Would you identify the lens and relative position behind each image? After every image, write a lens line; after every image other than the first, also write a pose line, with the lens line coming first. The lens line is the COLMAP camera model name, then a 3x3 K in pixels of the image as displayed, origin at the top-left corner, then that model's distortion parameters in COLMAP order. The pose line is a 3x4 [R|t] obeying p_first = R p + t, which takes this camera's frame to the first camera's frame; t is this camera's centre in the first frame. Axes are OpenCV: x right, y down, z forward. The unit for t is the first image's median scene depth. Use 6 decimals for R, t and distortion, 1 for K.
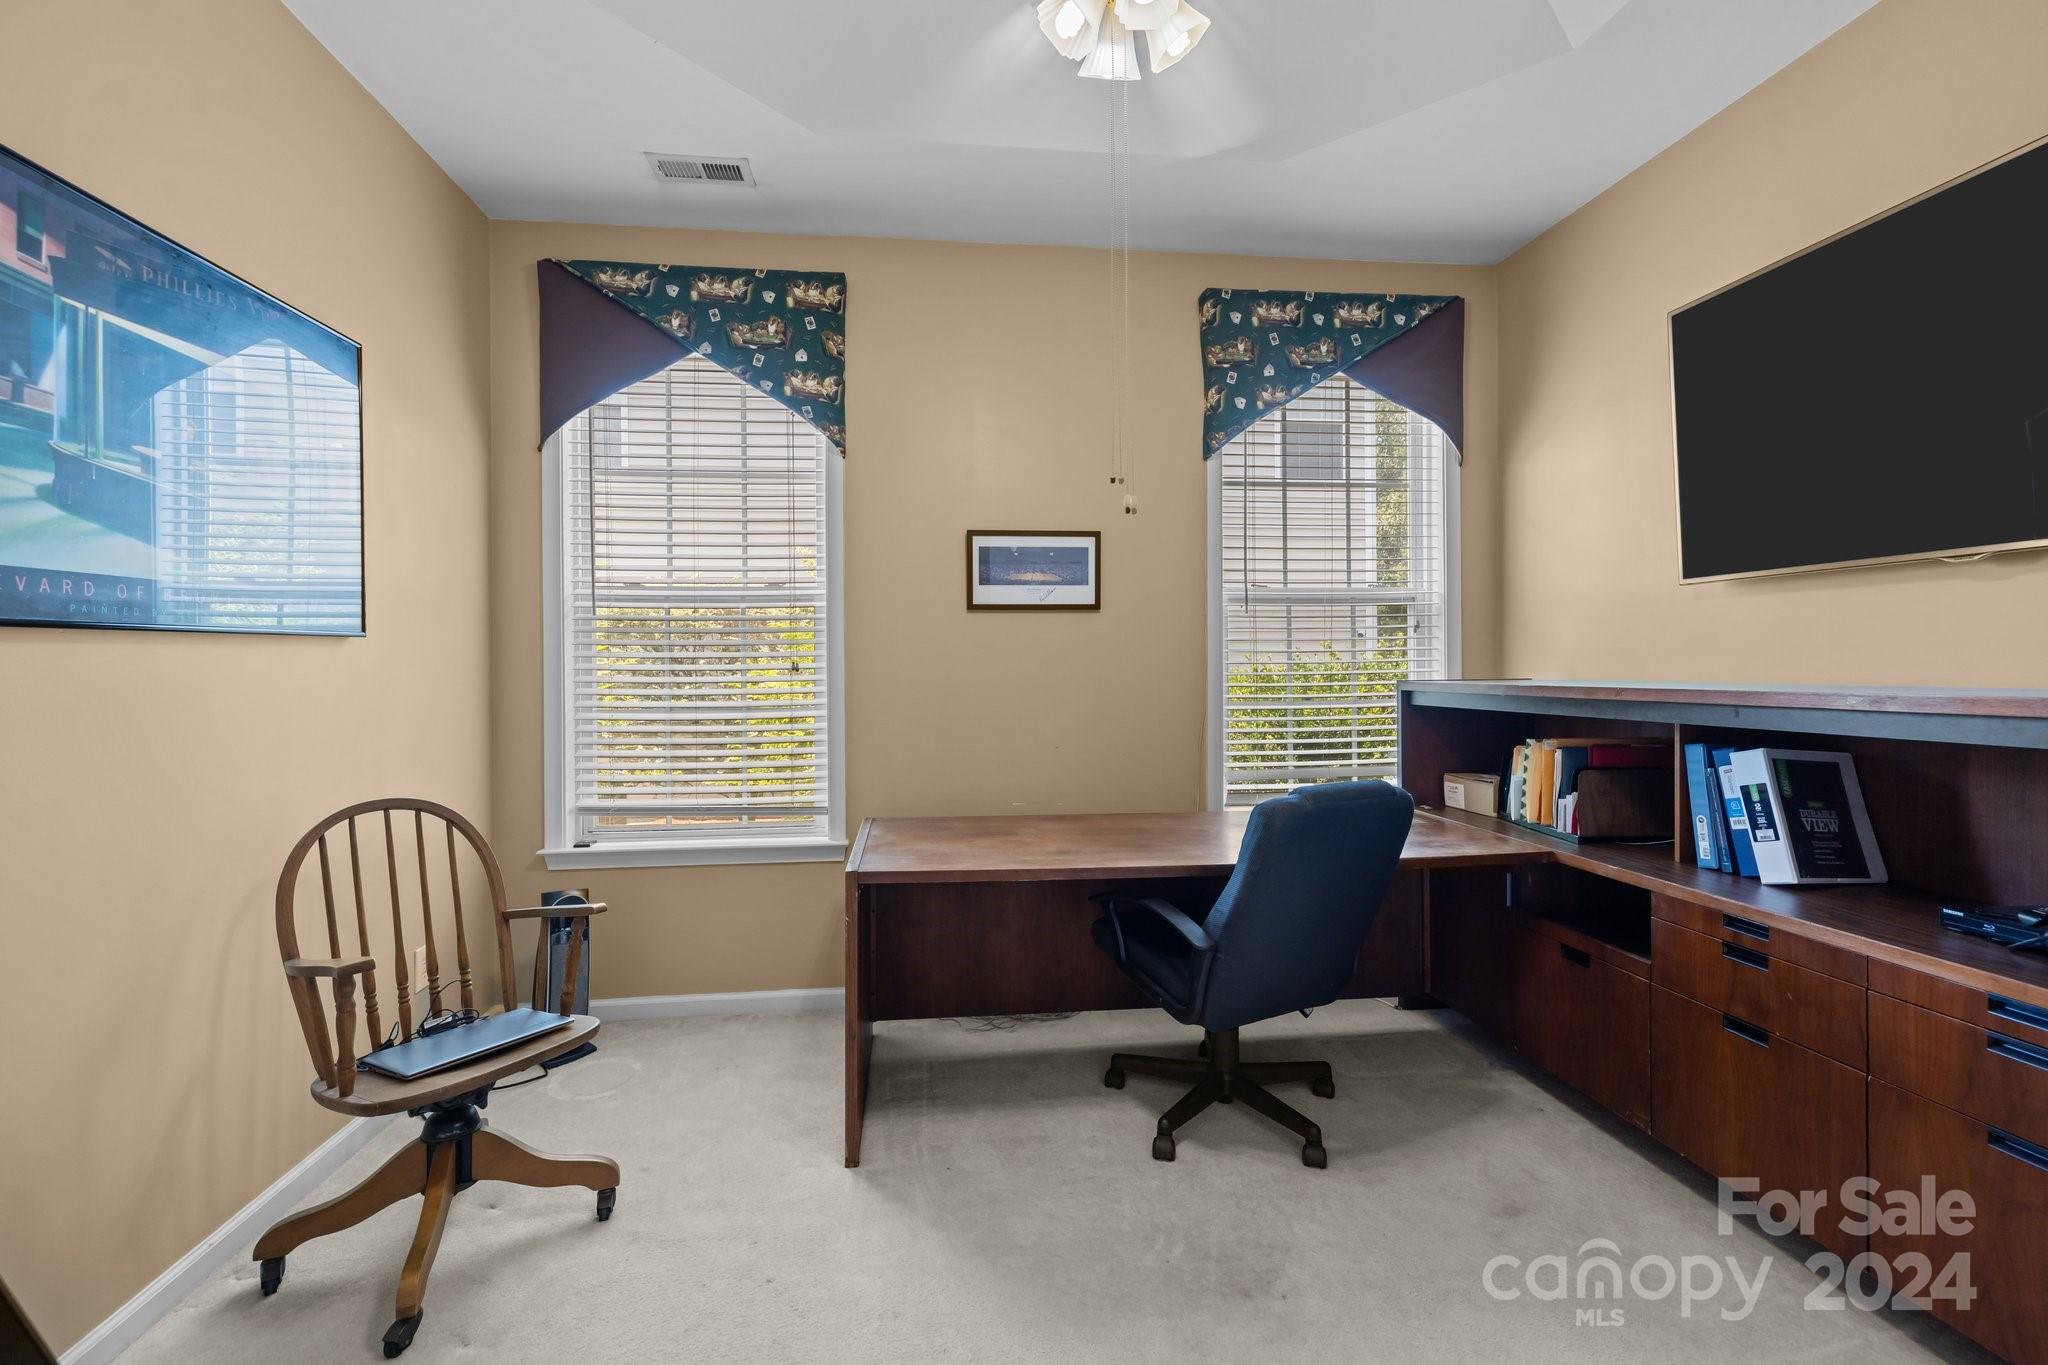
lens RADIAL K [[853.6, 0, 1017.4], [0, 853.6, 675.9], [0, 0, 1]] dist [0.000716, -0.000990]
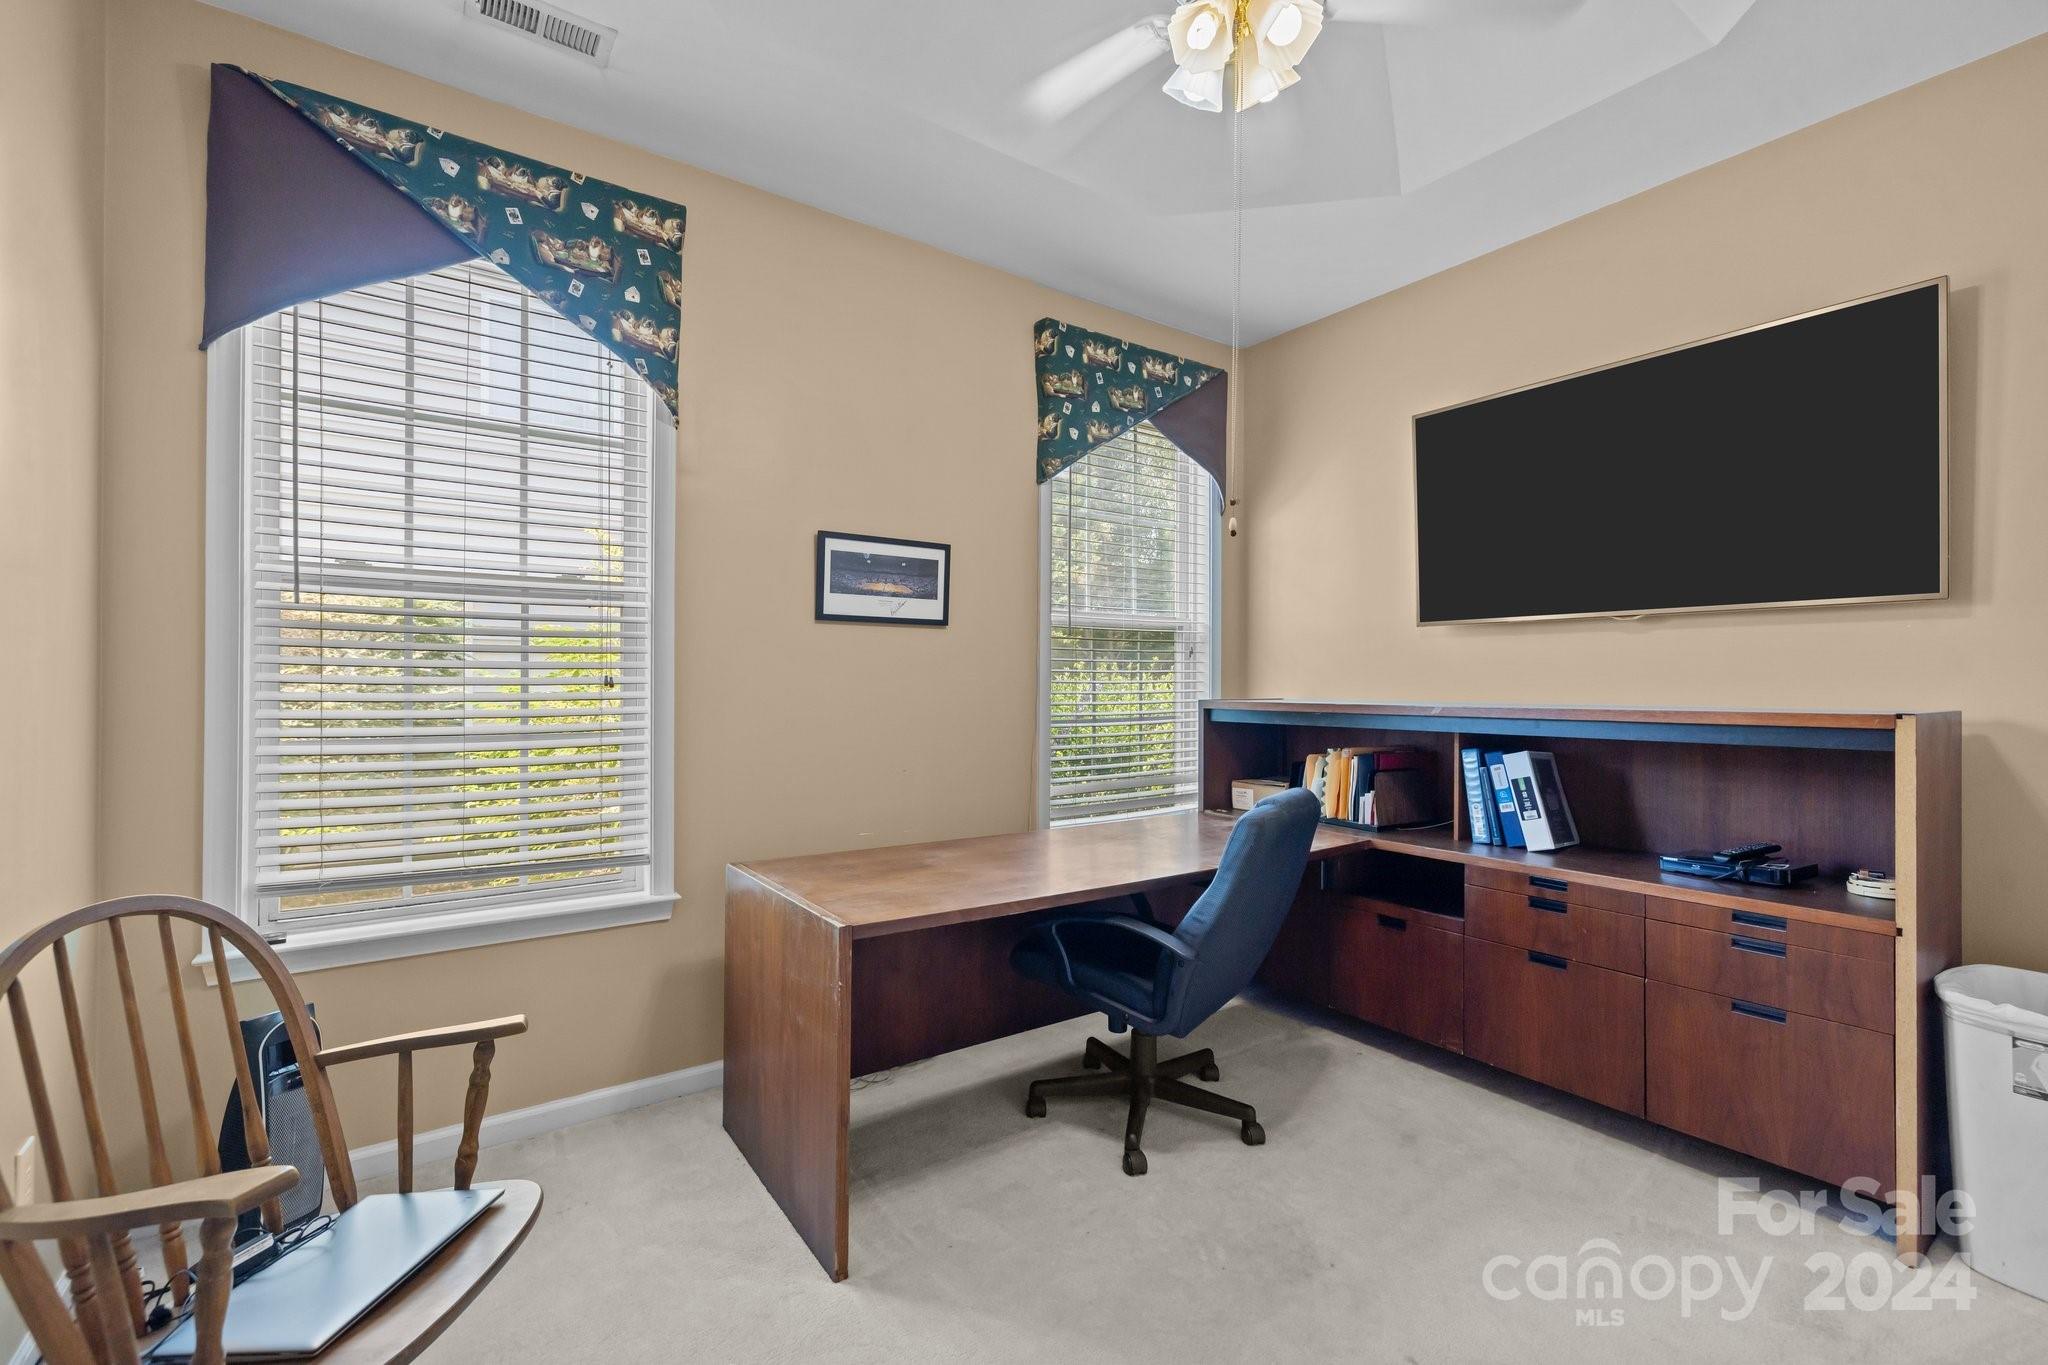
lens RADIAL K [[853.6, 0, 1020.0], [0, 853.6, 685.5], [0, 0, 1]] dist [0.000716, -0.000990]
pose [[0.880597, 0.009128, 0.473778, -0.314461], [-0.005014, 0.999938, -0.009945, -0.001040], [-0.473839, 0.006382, 0.880588, 0.123626]]
